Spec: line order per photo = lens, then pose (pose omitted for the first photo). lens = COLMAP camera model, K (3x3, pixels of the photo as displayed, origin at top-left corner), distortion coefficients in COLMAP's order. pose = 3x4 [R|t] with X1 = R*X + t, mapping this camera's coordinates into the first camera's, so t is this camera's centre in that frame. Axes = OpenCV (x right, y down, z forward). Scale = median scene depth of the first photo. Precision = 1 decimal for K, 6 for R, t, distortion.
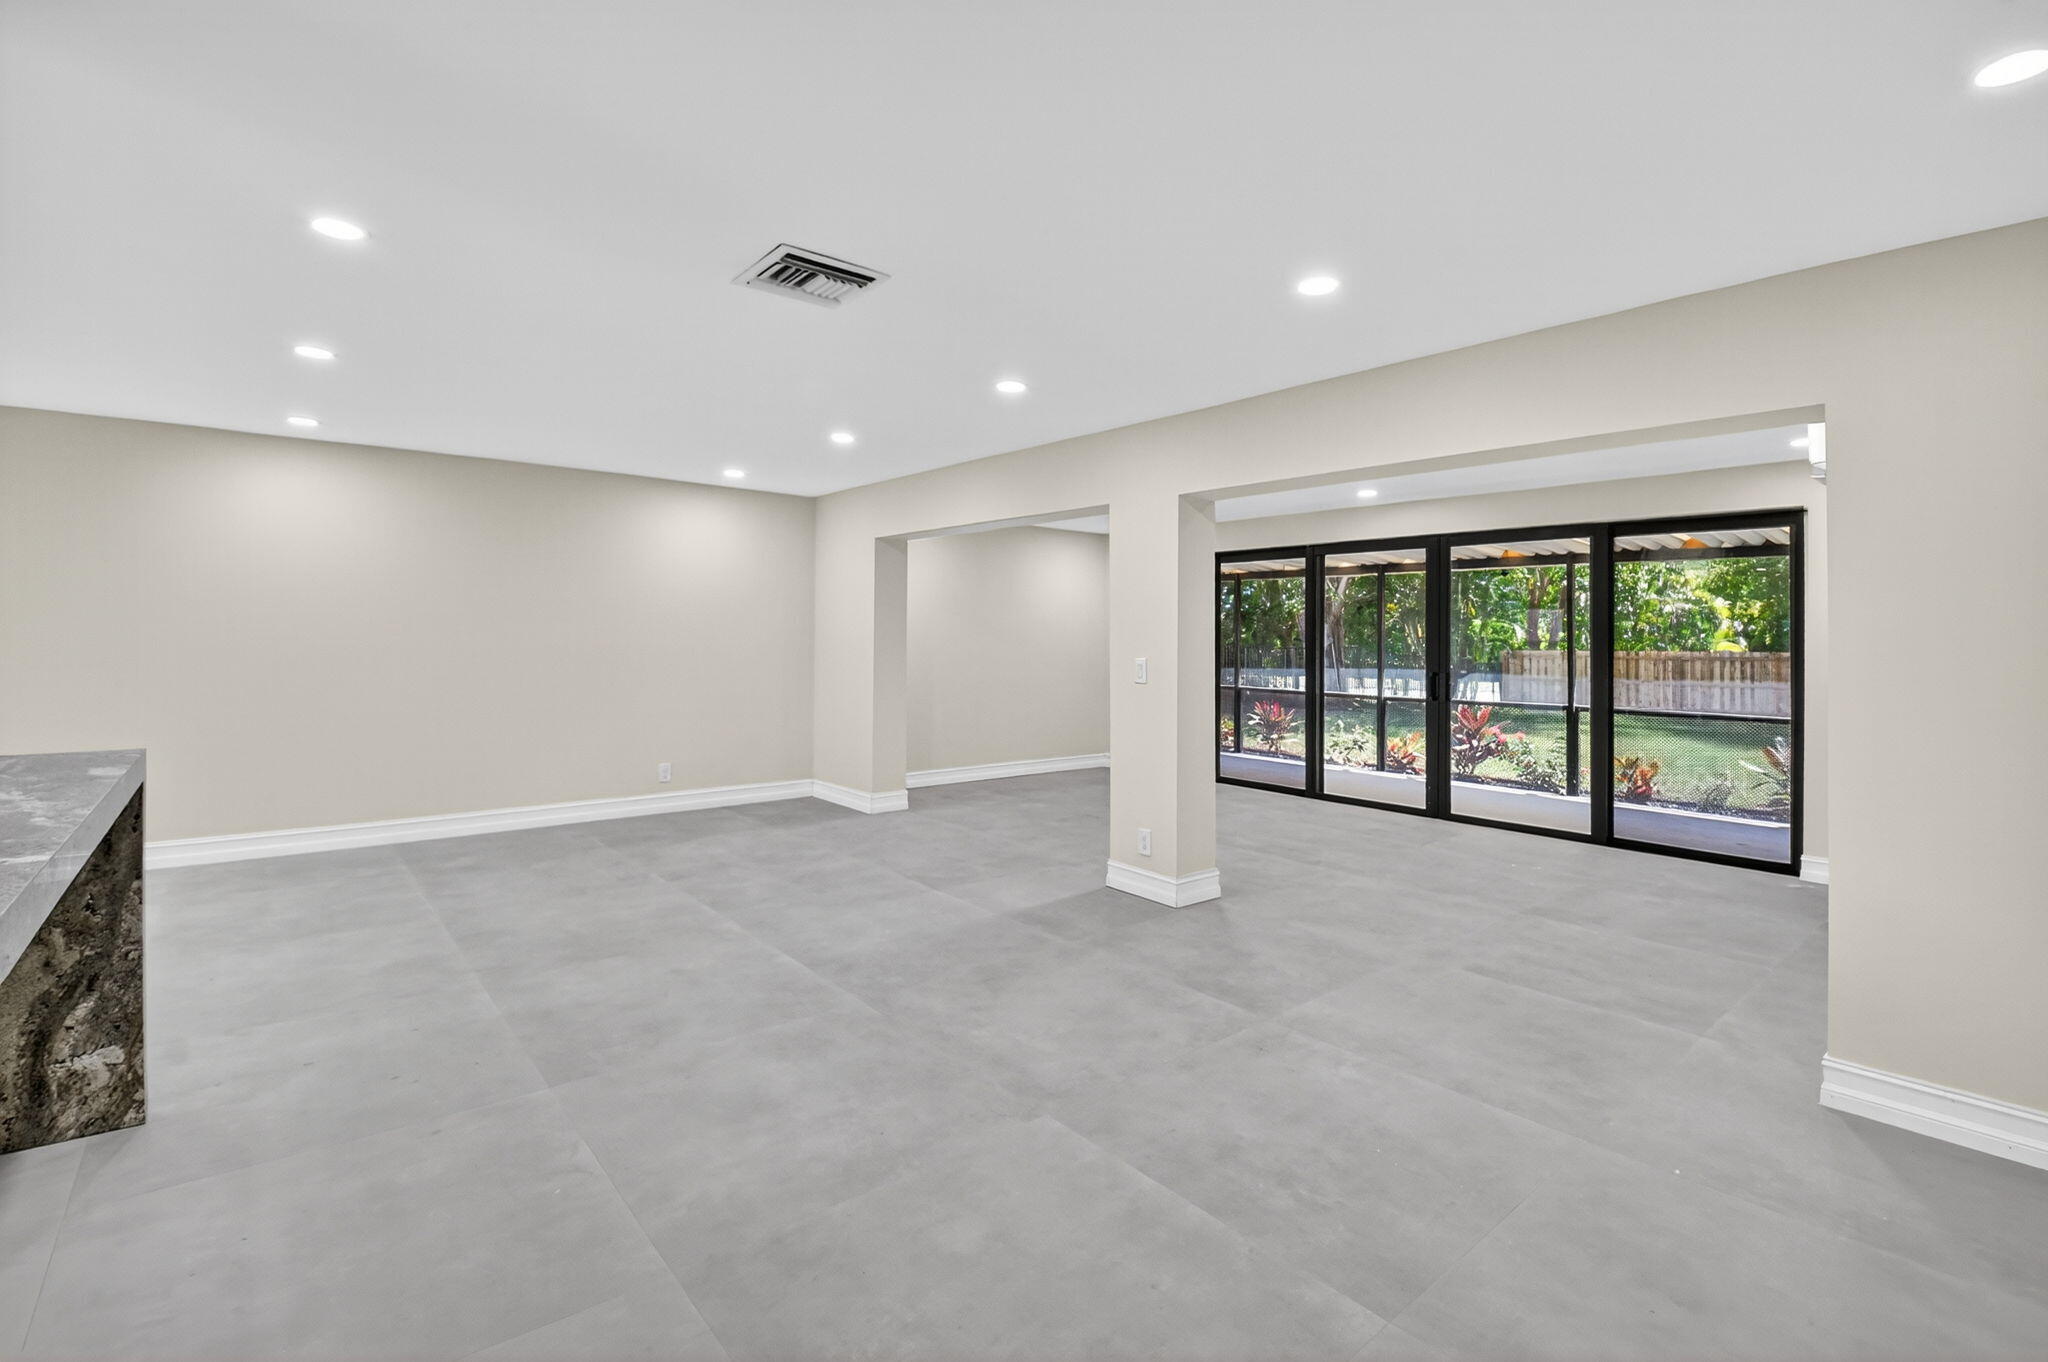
lens RADIAL K [[927.9, 0, 1033.4], [0, 927.9, 655.4], [0, 0, 1]] dist [0.003684, -0.020282]
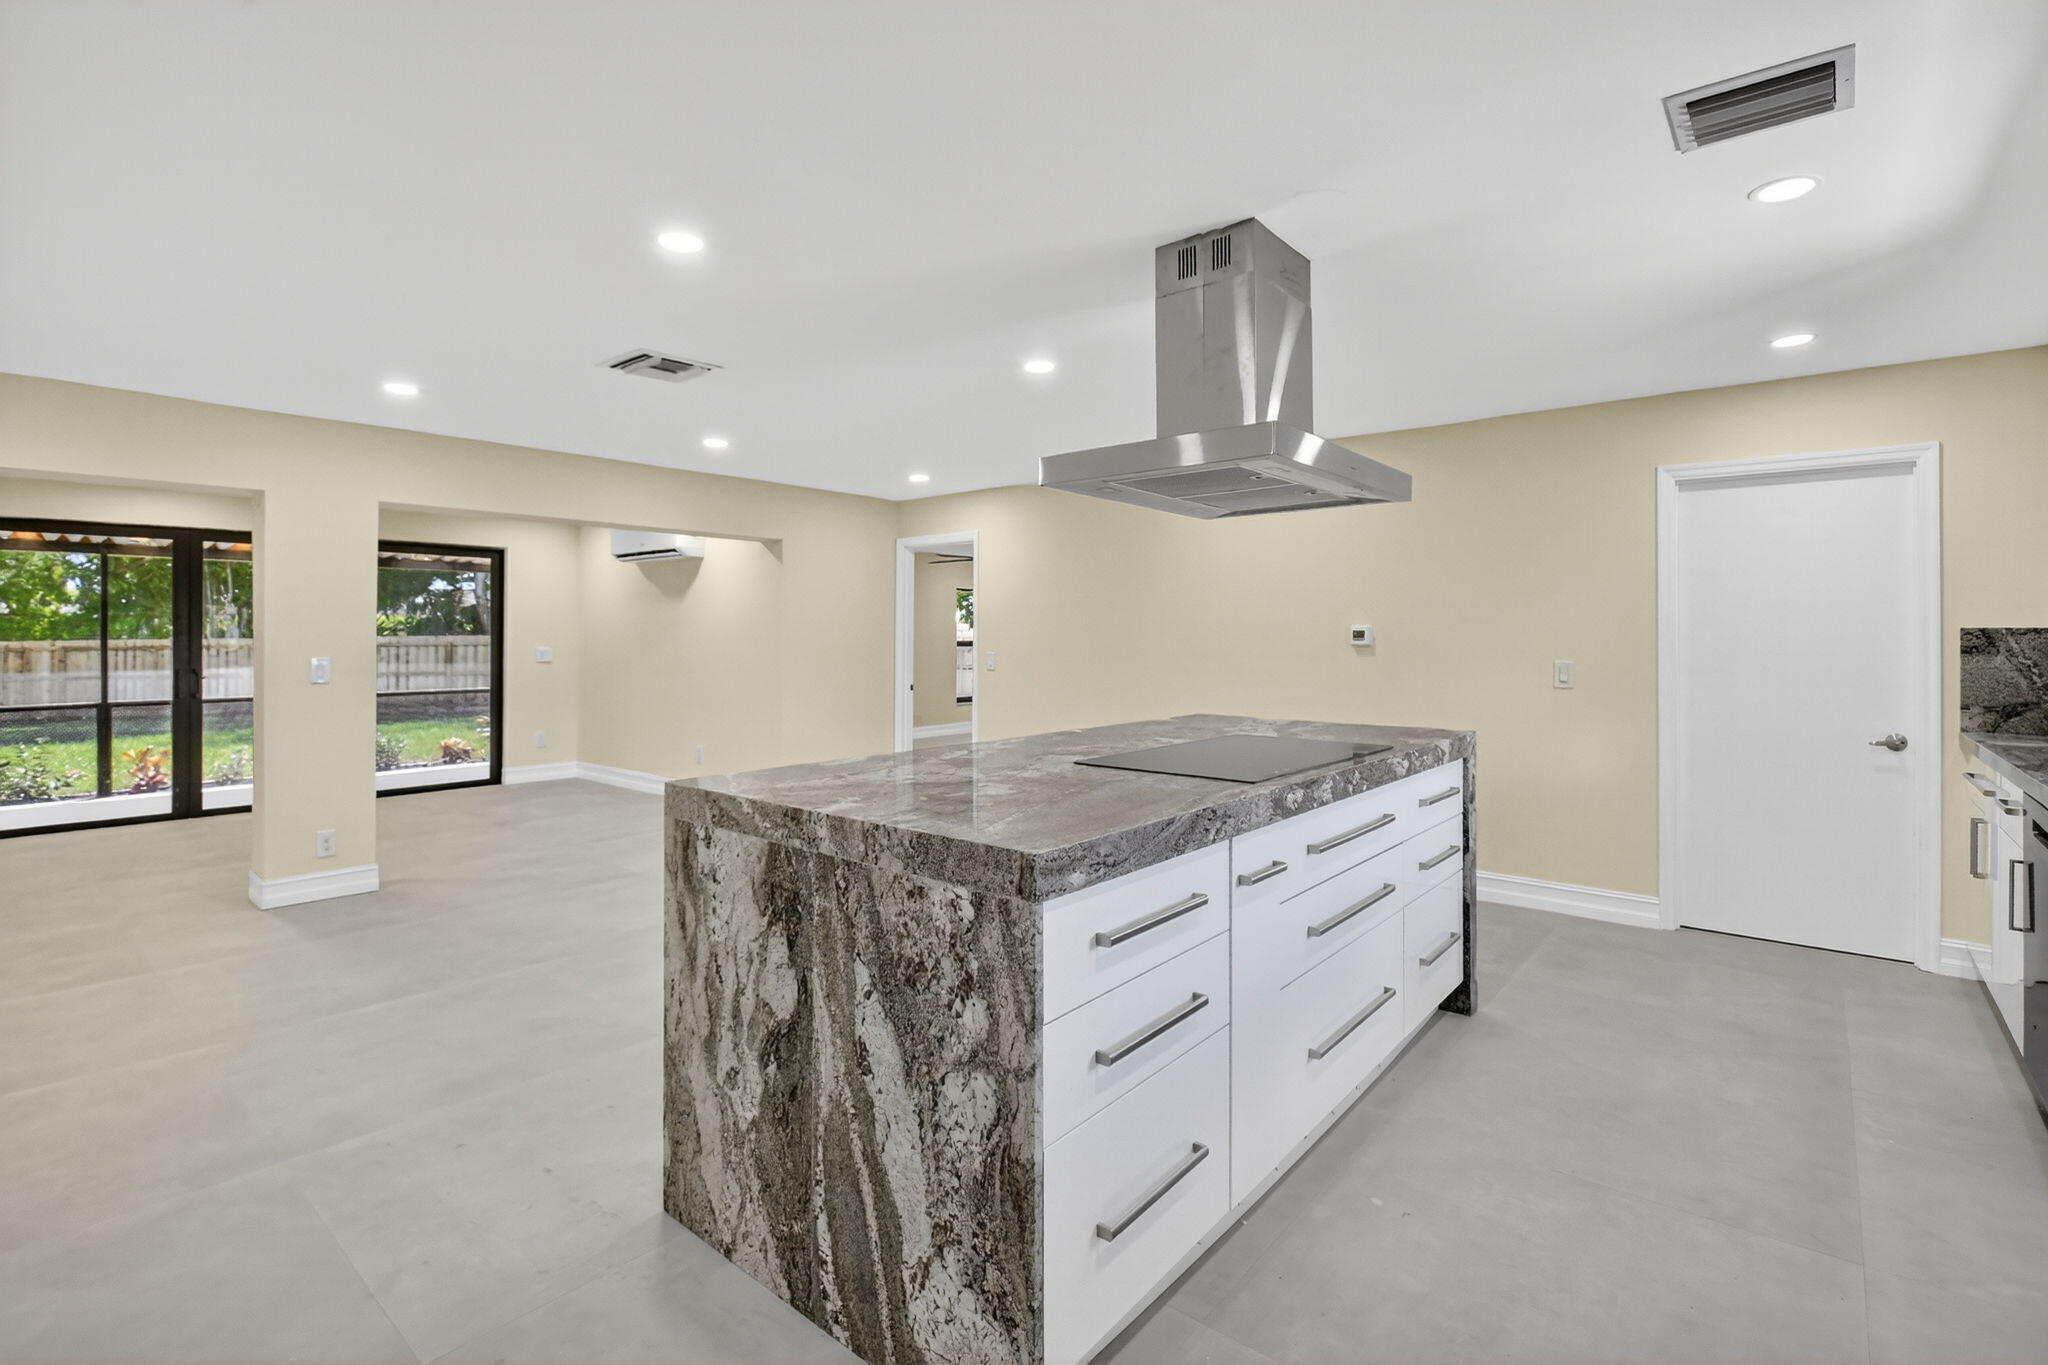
lens RADIAL K [[931.8, 0, 1045.5], [0, 931.8, 631.7], [0, 0, 1]] dist [0.015925, -0.026756]
pose [[-0.178936, -0.005856, 0.983843, -0.758293], [0.018594, 0.999784, 0.009332, -0.014707], [-0.983685, 0.019963, -0.178788, 0.319616]]
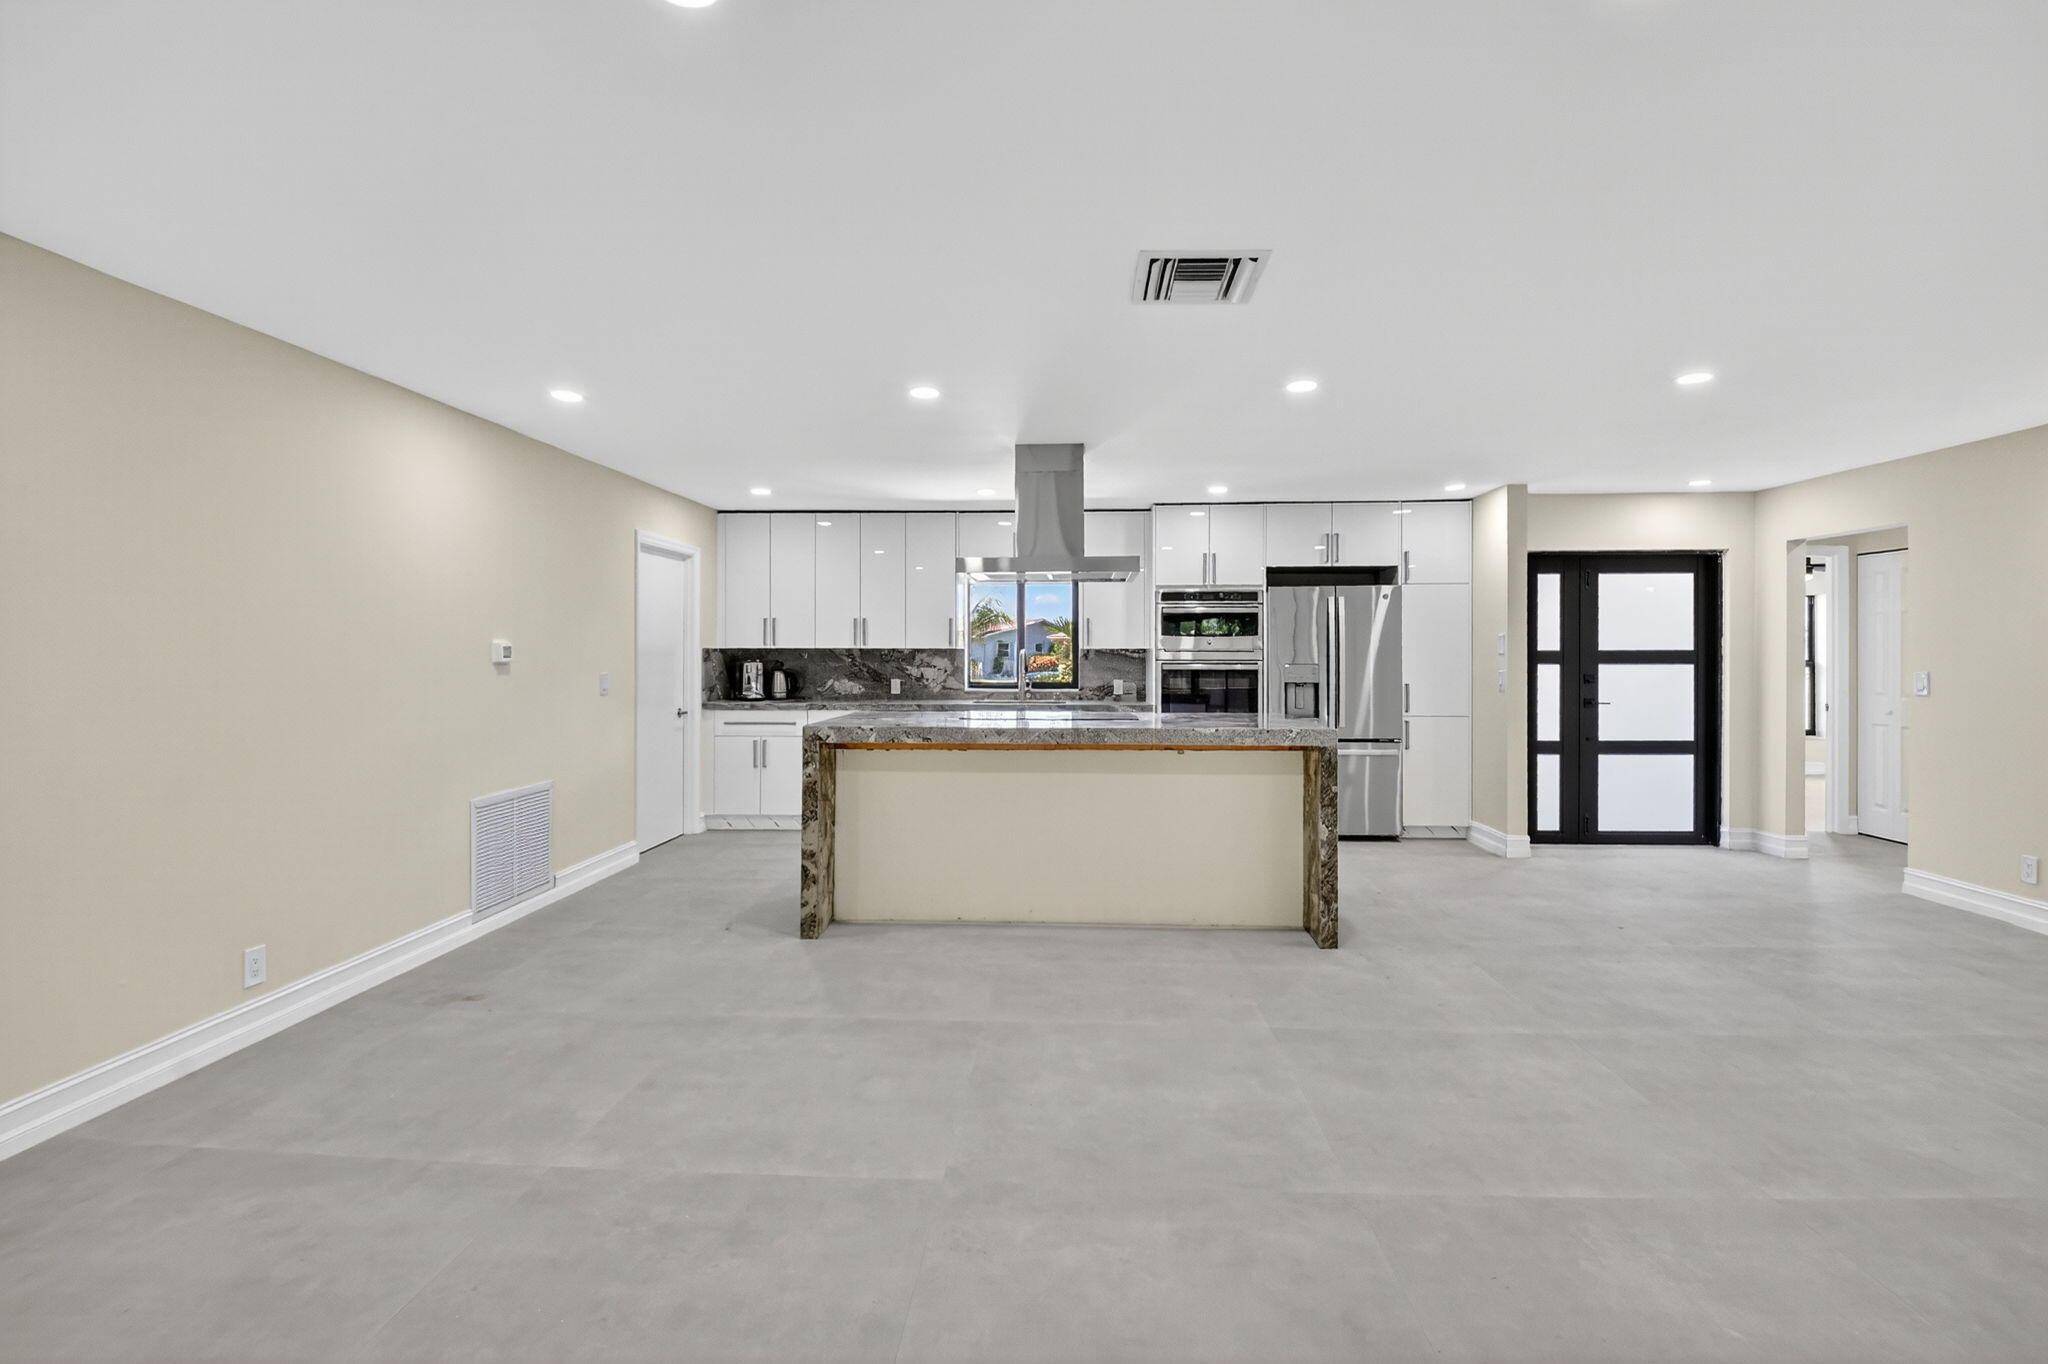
lens RADIAL K [[927.1, 0, 1027.0], [0, 927.1, 655.2], [0, 0, 1]] dist [0.035885, -0.053632]
pose [[-0.685786, -0.010407, -0.727729, 0.261925], [-0.025666, 0.999622, 0.009891, -0.013134], [0.727350, 0.025461, -0.685794, 0.698142]]
